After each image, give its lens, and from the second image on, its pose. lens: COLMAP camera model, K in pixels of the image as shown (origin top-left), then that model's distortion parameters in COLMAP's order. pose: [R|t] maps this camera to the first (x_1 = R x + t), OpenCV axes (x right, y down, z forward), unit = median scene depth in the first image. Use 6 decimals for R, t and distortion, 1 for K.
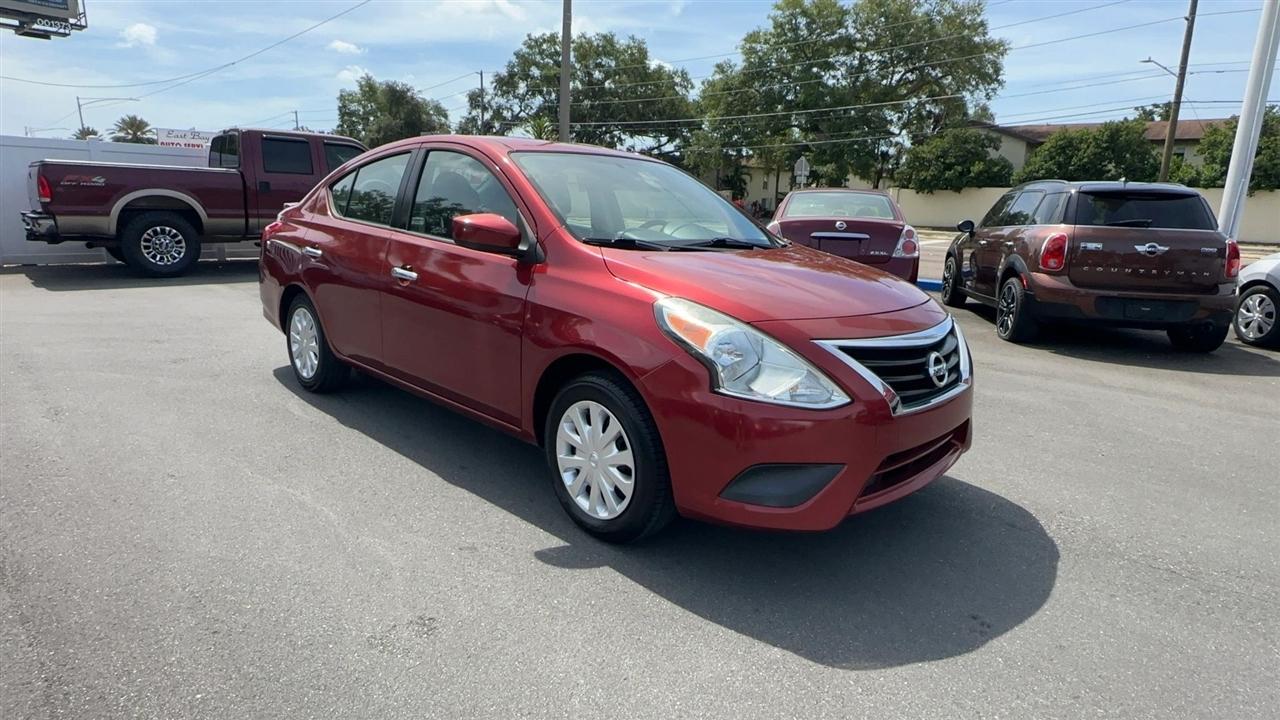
lens RADIAL K [[714.6, 0, 638.7], [0, 714.6, 360.4], [0, 0, 1]] dist [-0.004339, 0.002577]
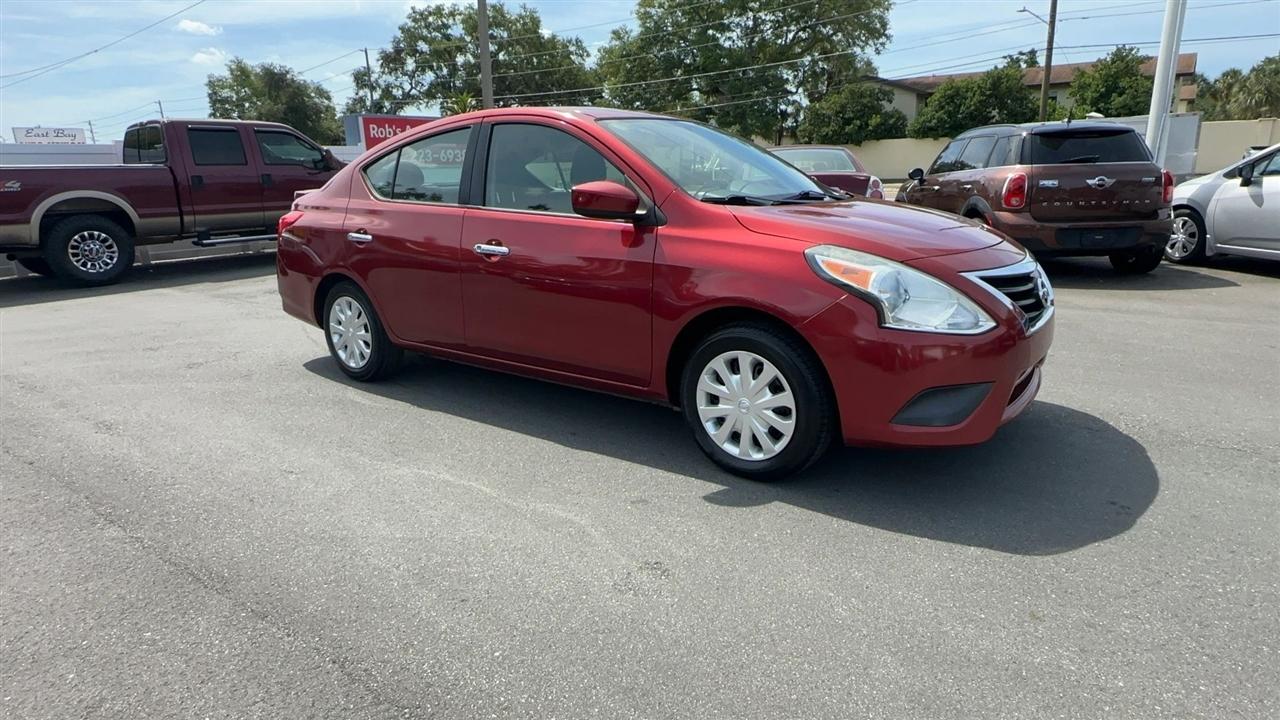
lens RADIAL K [[714.6, 0, 638.5], [0, 714.6, 359.0], [0, 0, 1]] dist [-0.004339, 0.002577]
pose [[0.988500, -0.095000, 0.117653, -0.089677], [0.090654, 0.995006, 0.041772, 0.003058], [-0.121034, -0.030626, 0.992176, -0.008266]]
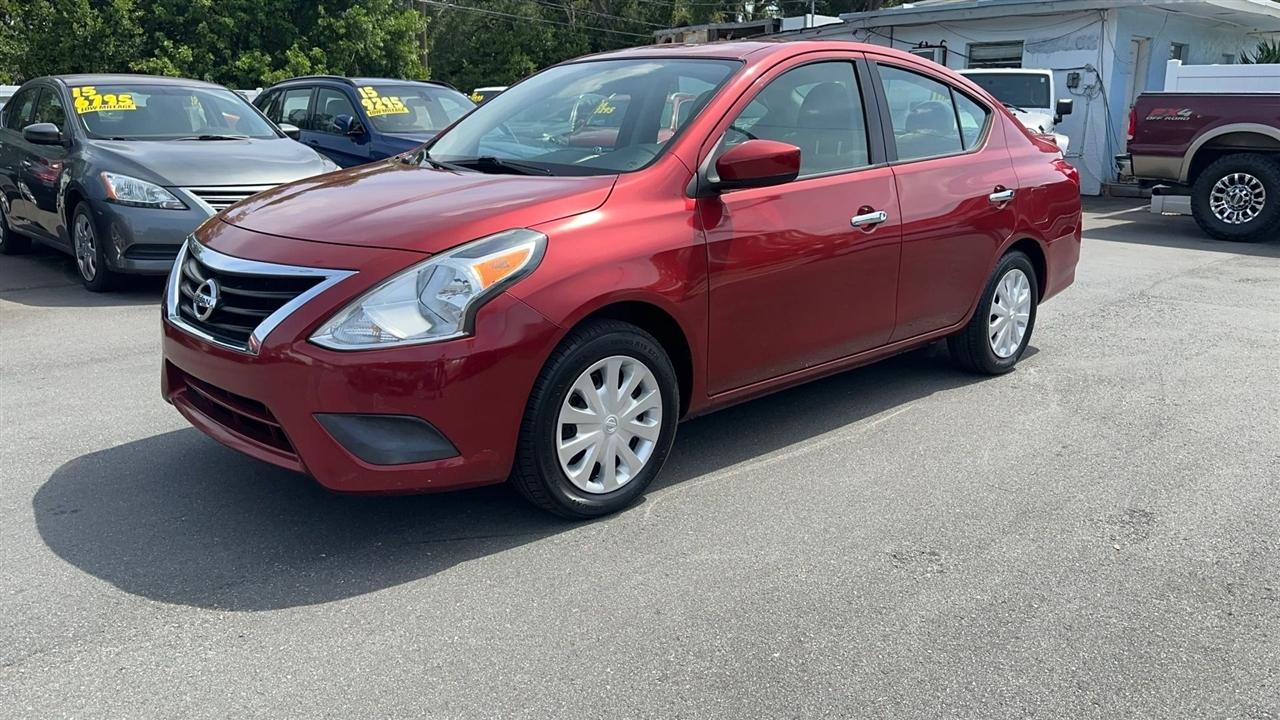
lens RADIAL K [[989.3, 0, 643.6], [0, 989.3, 363.6], [0, 0, 1]] dist [0.077369, -0.109664]
pose [[-0.003770, 0.216130, -0.976357, 0.411959], [-0.231023, 0.949763, 0.211135, -0.073947], [0.972941, 0.226357, 0.046350, 0.380391]]
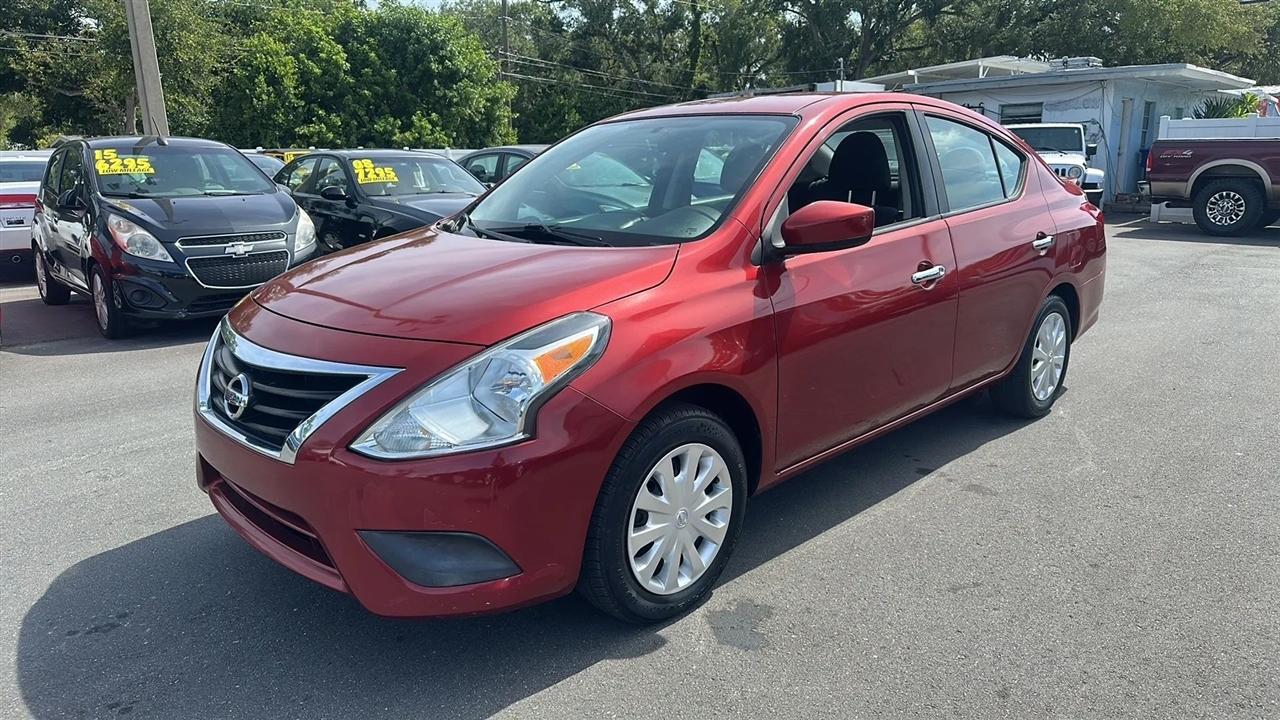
lens RADIAL K [[870.2, 0, 652.4], [0, 870.2, 356.1], [0, 0, 1]] dist [0.012344, -0.020670]
pose [[0.007807, 0.198110, -0.980149, 0.346604], [-0.206728, 0.959324, 0.192254, -0.078598], [0.978367, 0.201123, 0.048444, 0.359132]]
